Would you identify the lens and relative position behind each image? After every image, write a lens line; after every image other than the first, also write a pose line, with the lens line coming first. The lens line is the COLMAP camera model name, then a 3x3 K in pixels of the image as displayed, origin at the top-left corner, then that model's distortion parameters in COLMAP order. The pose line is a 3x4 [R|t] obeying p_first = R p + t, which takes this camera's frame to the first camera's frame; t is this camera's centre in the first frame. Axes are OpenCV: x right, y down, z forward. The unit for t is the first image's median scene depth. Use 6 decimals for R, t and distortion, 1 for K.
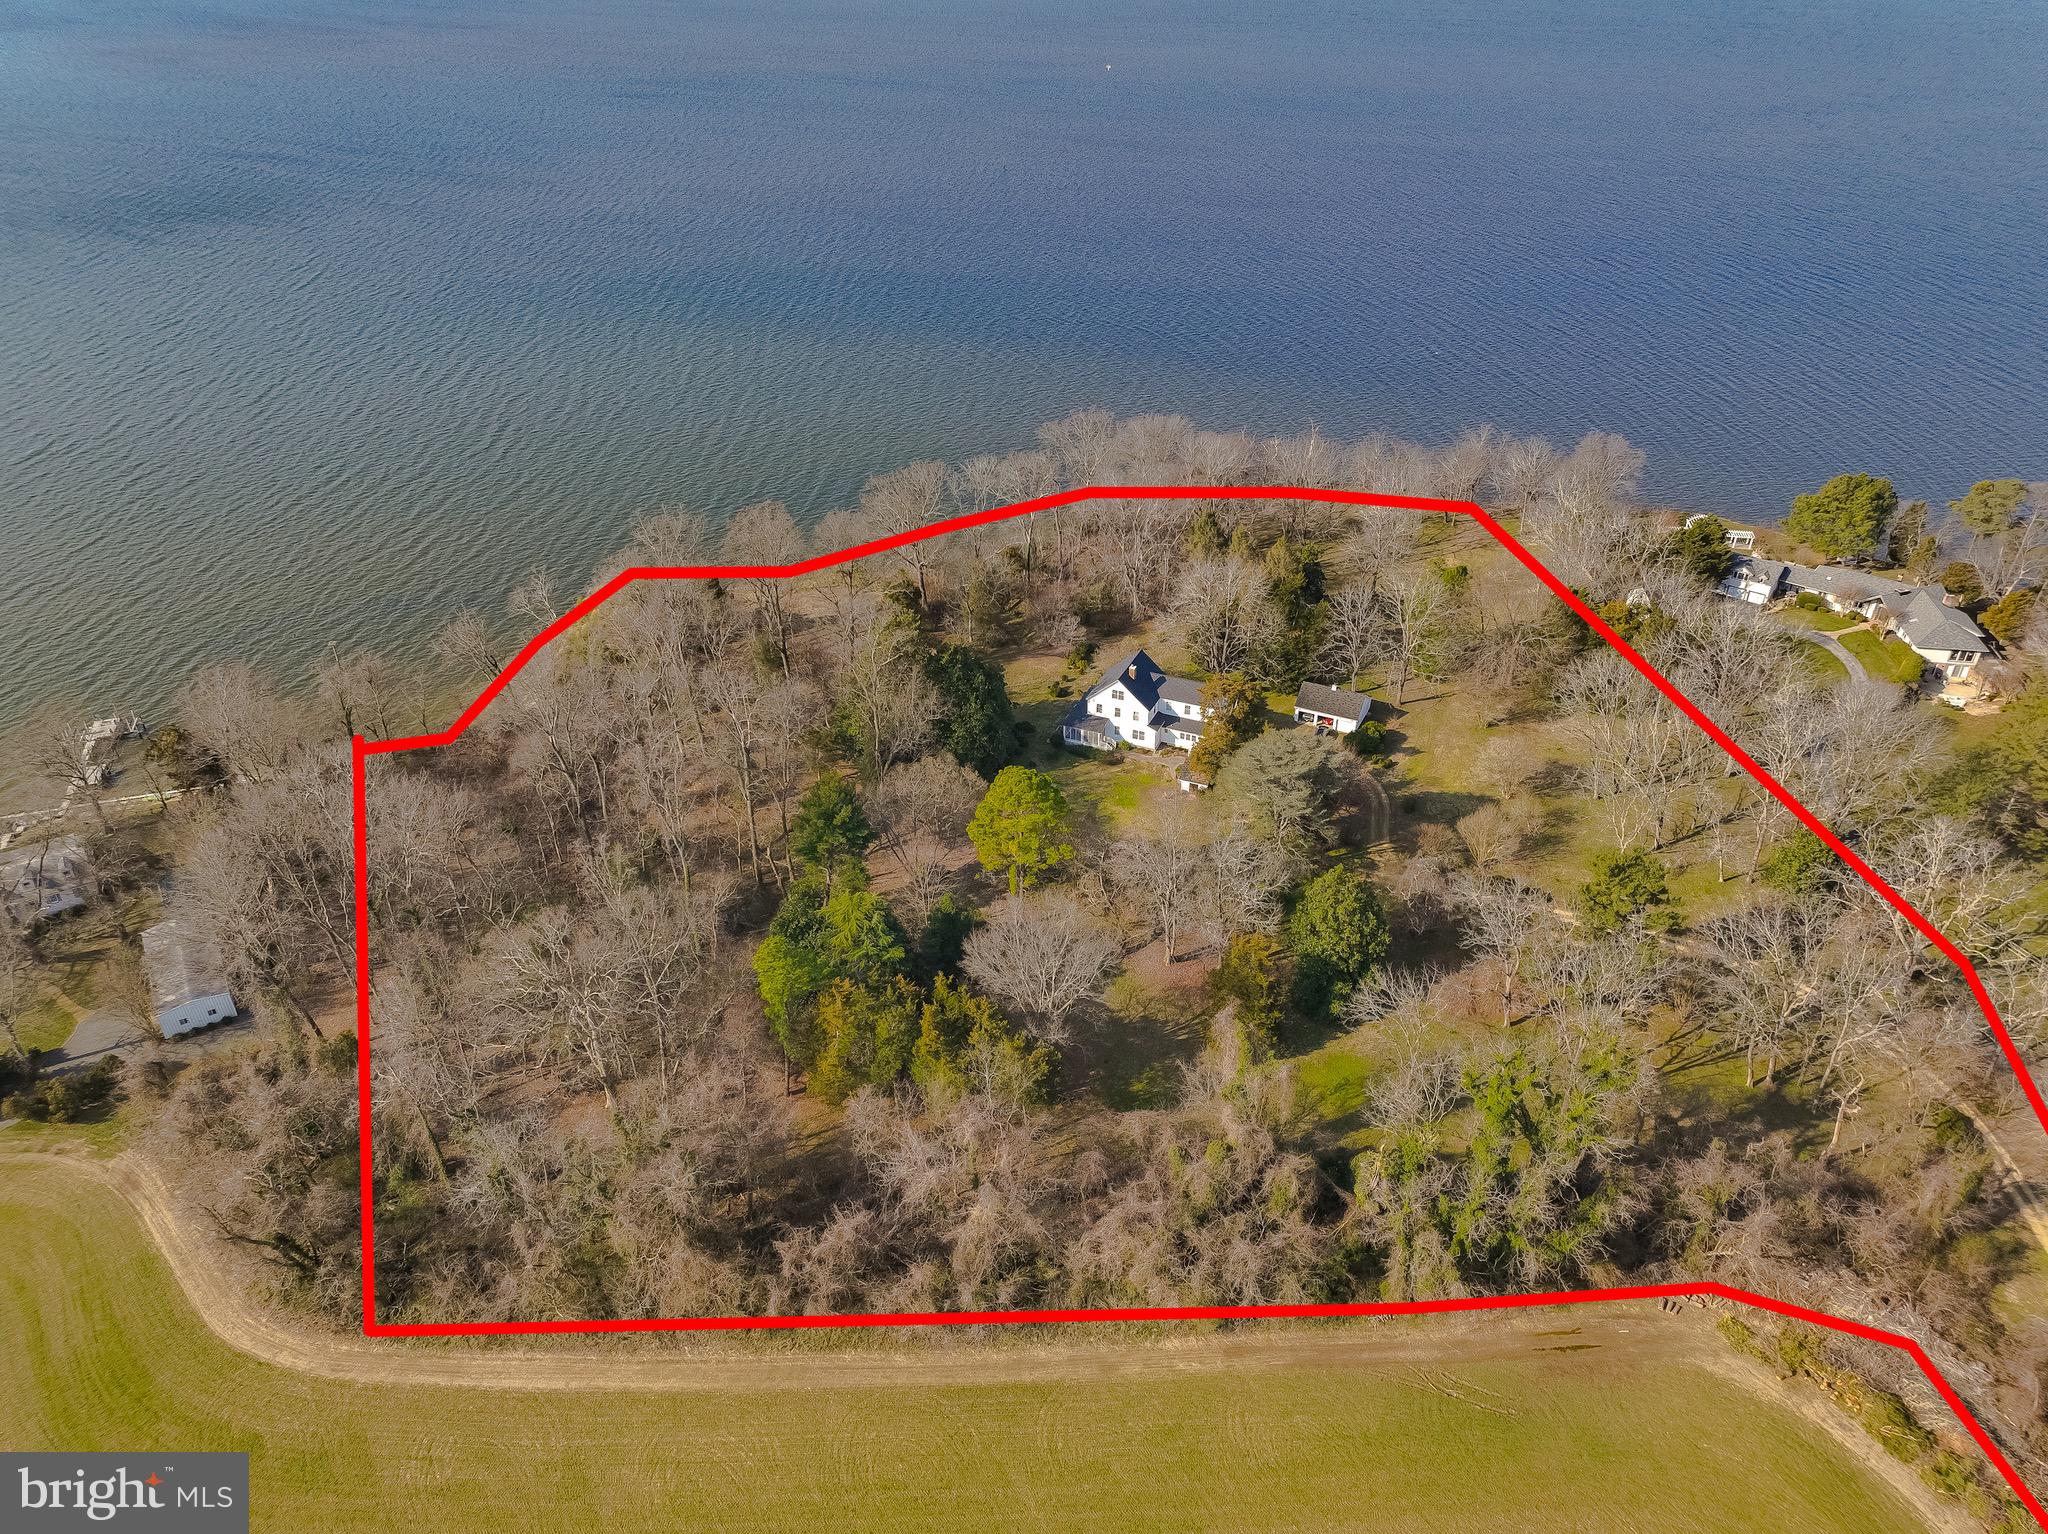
lens RADIAL K [[1367.6, 0, 1024.0], [0, 1367.6, 767.0], [0, 0, 1]] dist [0.003859, 0.002512]
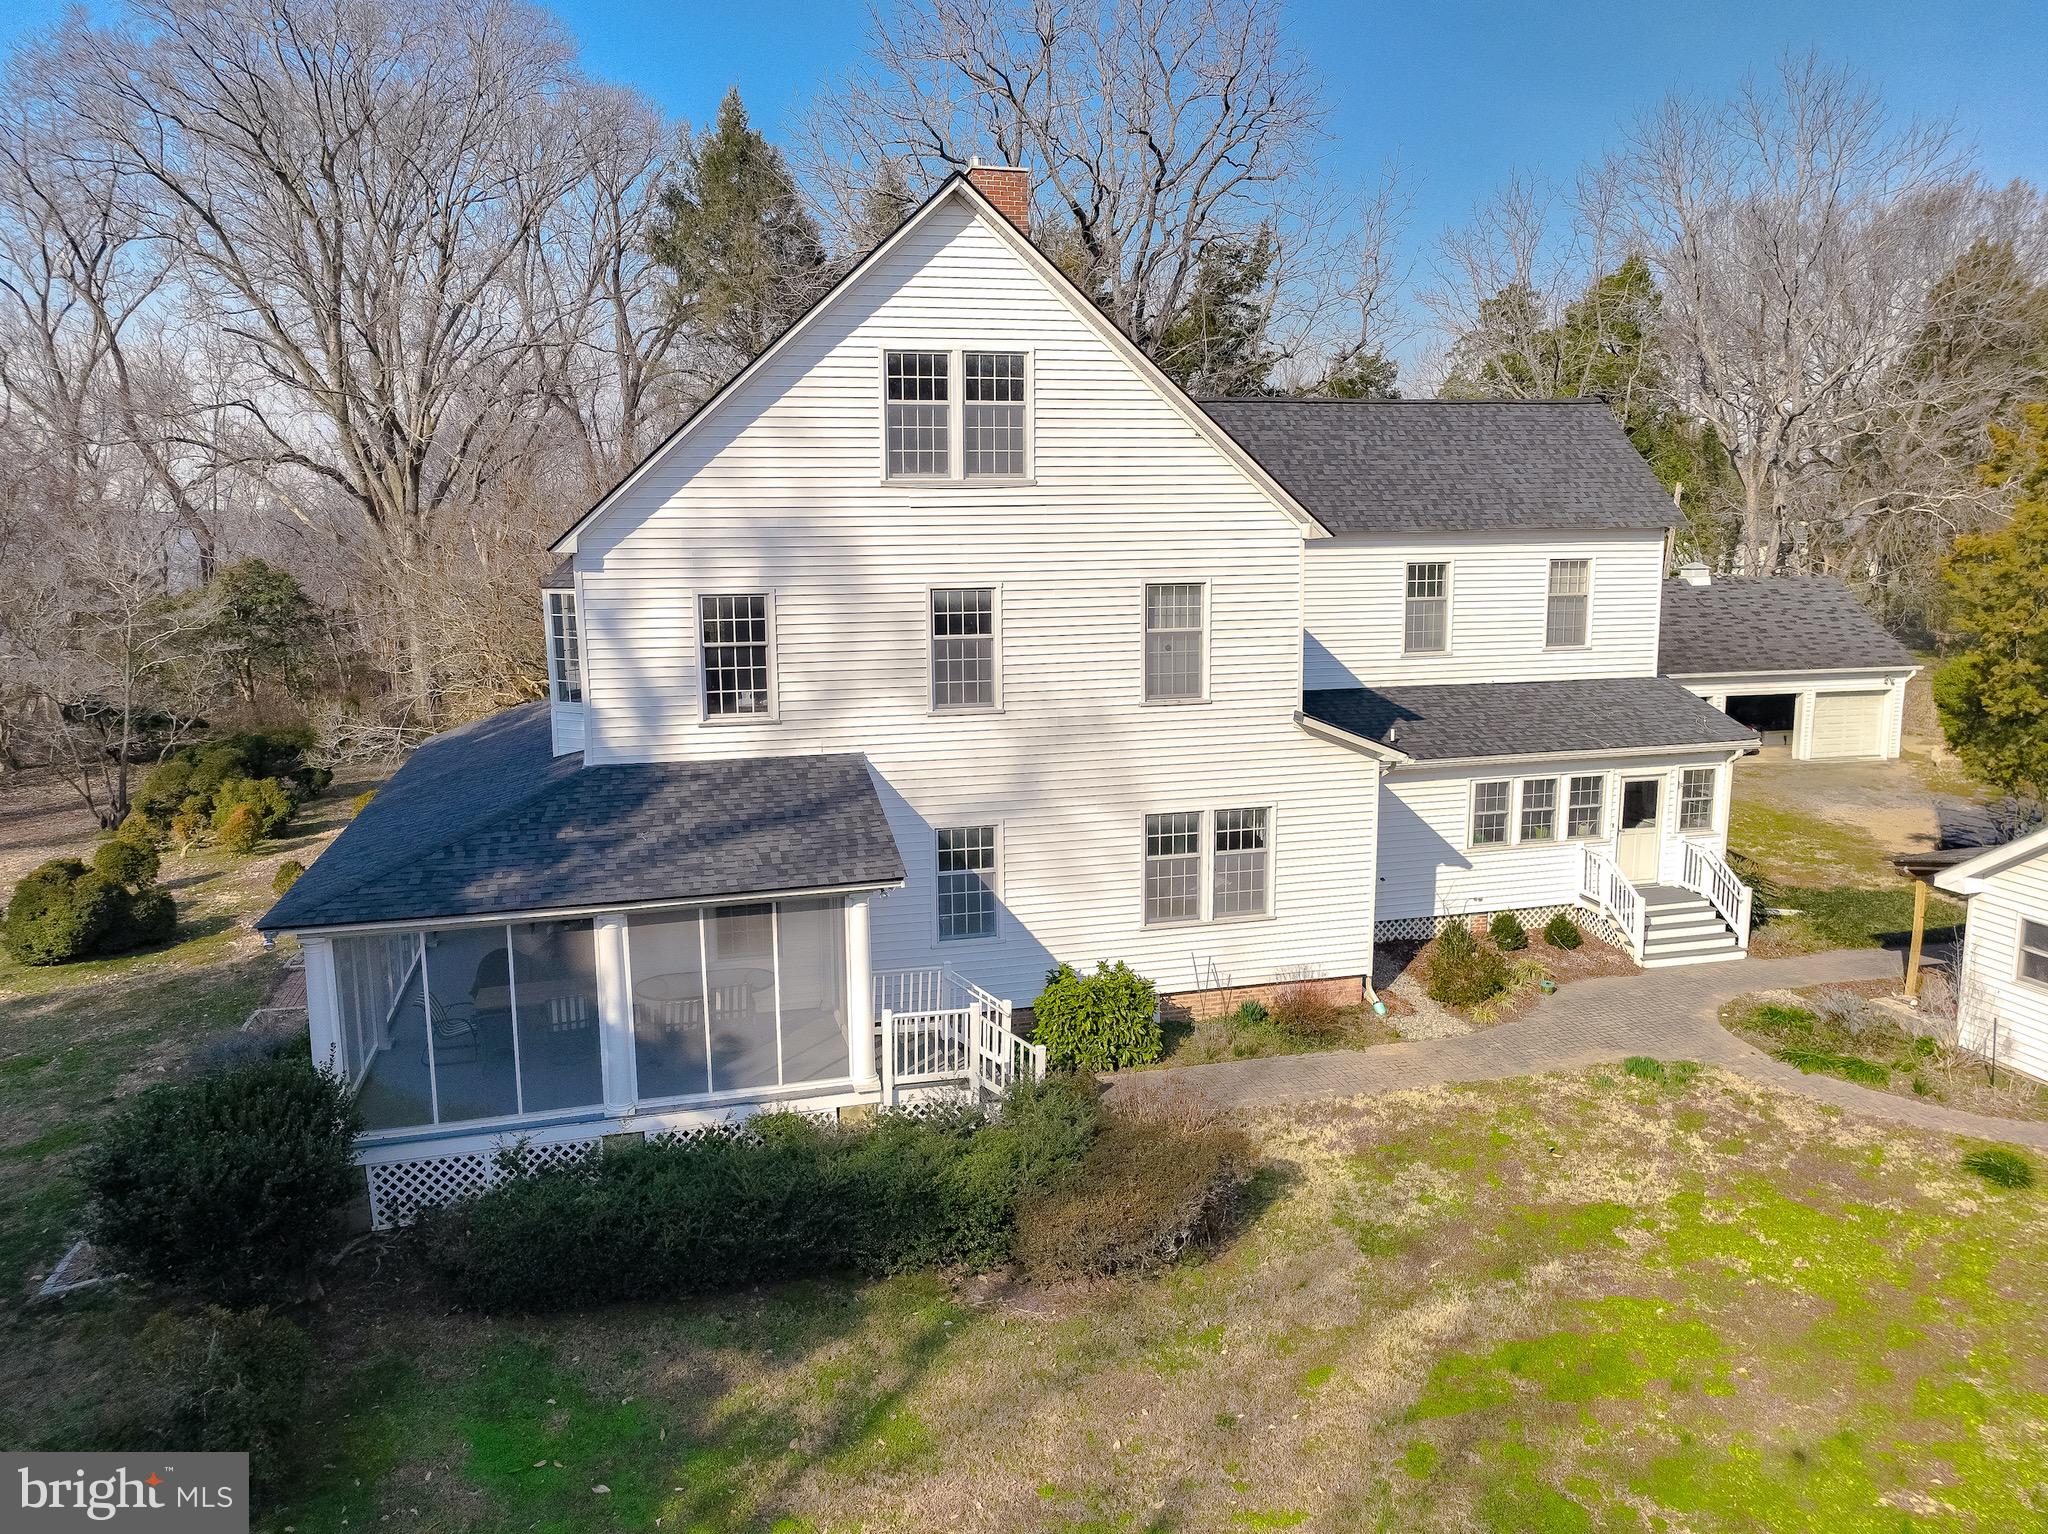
lens RADIAL K [[1367.6, 0, 1024.0], [0, 1367.6, 767.0], [0, 0, 1]] dist [0.003859, 0.002512]
pose [[0.802568, -0.111986, 0.585955, 0.019584], [0.322280, 0.907948, -0.267893, -0.008241], [-0.502017, 0.403844, 0.764781, 0.935149]]
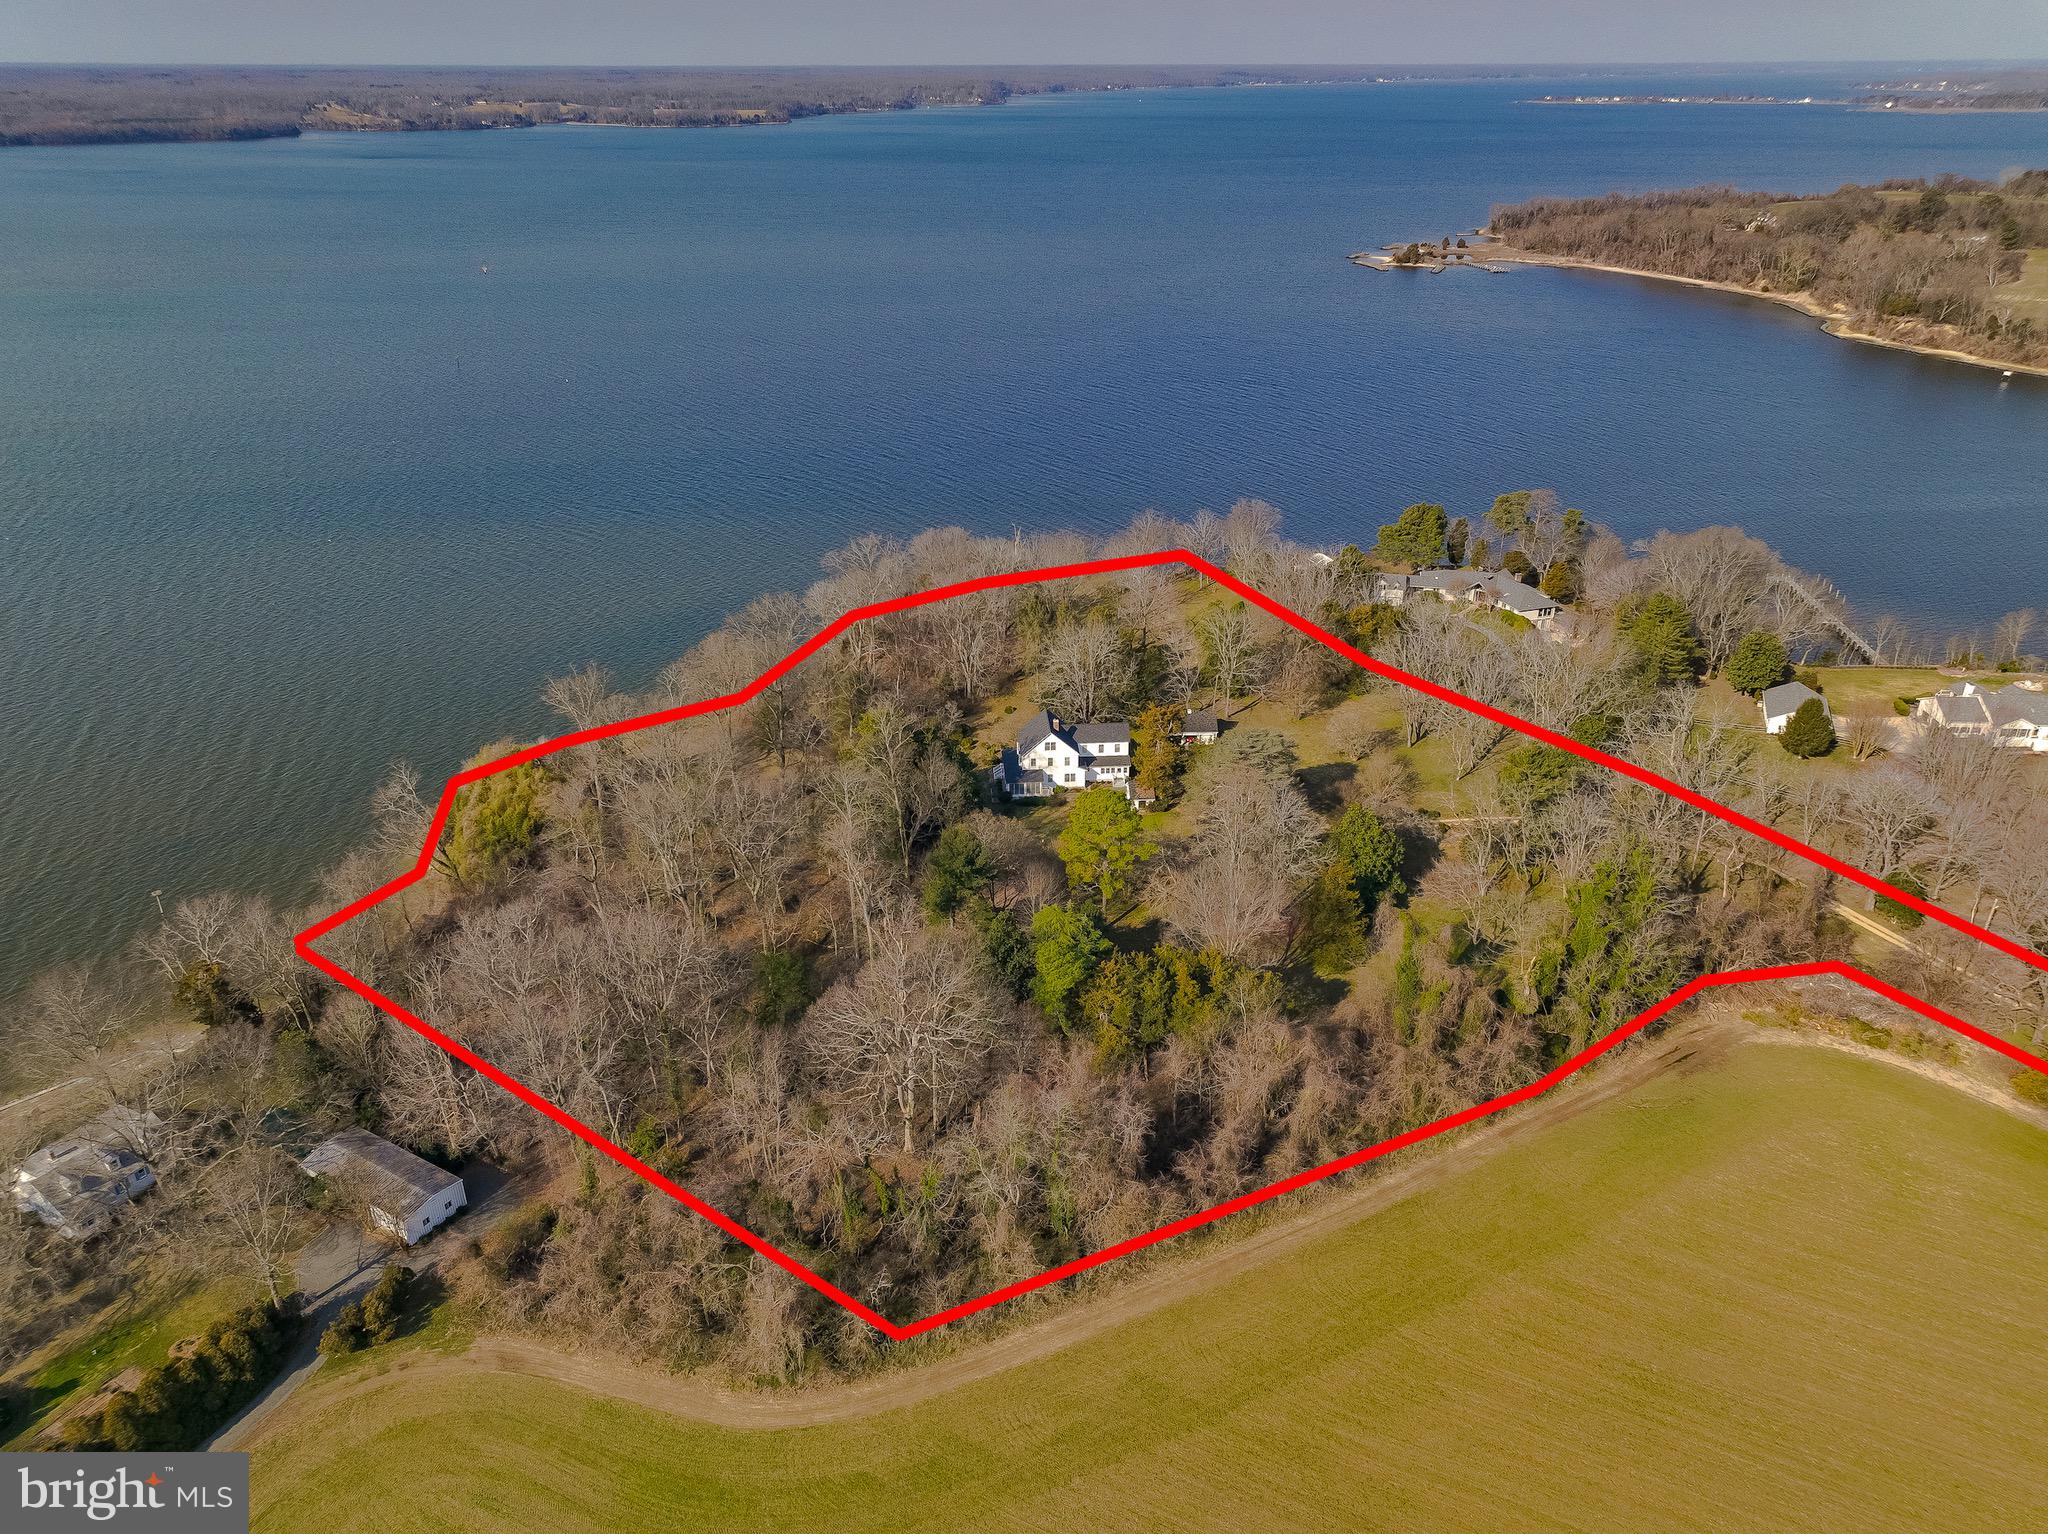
lens RADIAL K [[1367.6, 0, 1024.0], [0, 1367.6, 767.0], [0, 0, 1]] dist [0.003859, 0.002512]
pose [[0.894762, -0.200854, 0.398822, -0.415468], [0.245344, 0.967371, -0.063246, 0.032100], [-0.373106, 0.154439, 0.914845, -0.052183]]
